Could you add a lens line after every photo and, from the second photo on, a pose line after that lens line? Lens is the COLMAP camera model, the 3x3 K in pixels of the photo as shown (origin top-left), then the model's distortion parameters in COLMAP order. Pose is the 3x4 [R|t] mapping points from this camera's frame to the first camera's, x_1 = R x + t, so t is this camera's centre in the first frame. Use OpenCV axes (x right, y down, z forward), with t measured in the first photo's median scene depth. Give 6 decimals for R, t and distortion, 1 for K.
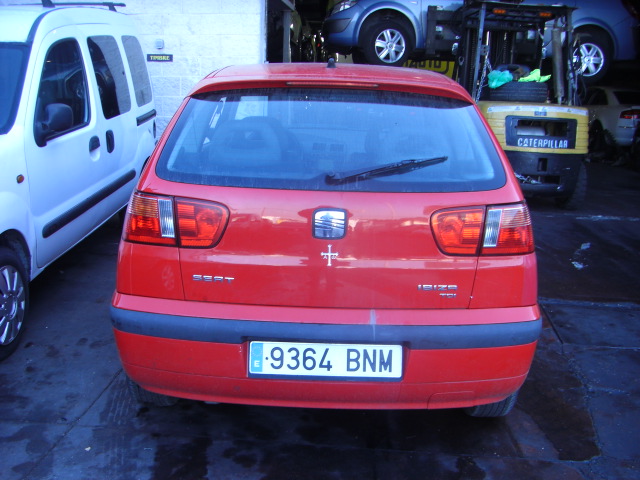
lens RADIAL K [[726.7, 0, 296.5], [0, 726.7, 294.2], [0, 0, 1]] dist [-0.181155, 0.117421]
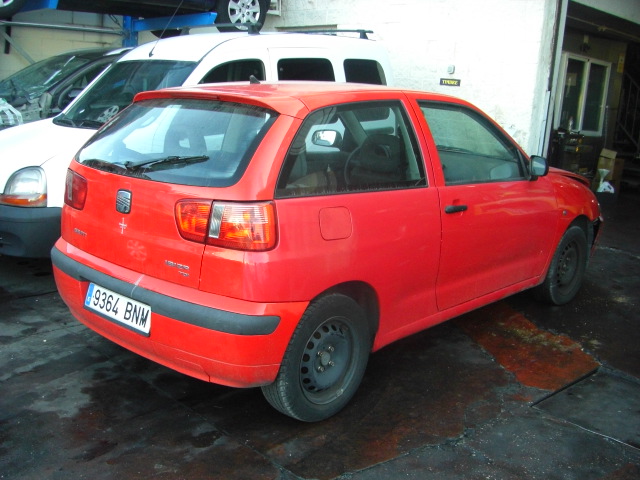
lens RADIAL K [[726.7, 0, 296.5], [0, 726.7, 294.2], [0, 0, 1]] dist [-0.181155, 0.117421]
pose [[0.733162, 0.195861, -0.651239, 1.099403], [-0.221441, 0.974195, 0.043693, -0.057250], [0.642991, 0.112176, 0.757614, 0.235393]]
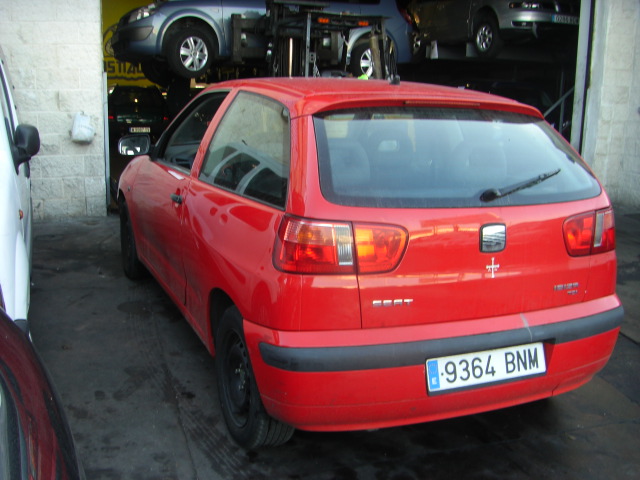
lens RADIAL K [[726.7, 0, 296.5], [0, 726.7, 294.2], [0, 0, 1]] dist [-0.181155, 0.117421]
pose [[0.916418, -0.115075, 0.383321, -0.603655], [0.117067, 0.992957, 0.018217, -0.065463], [-0.382718, 0.028180, 0.923435, 0.141302]]
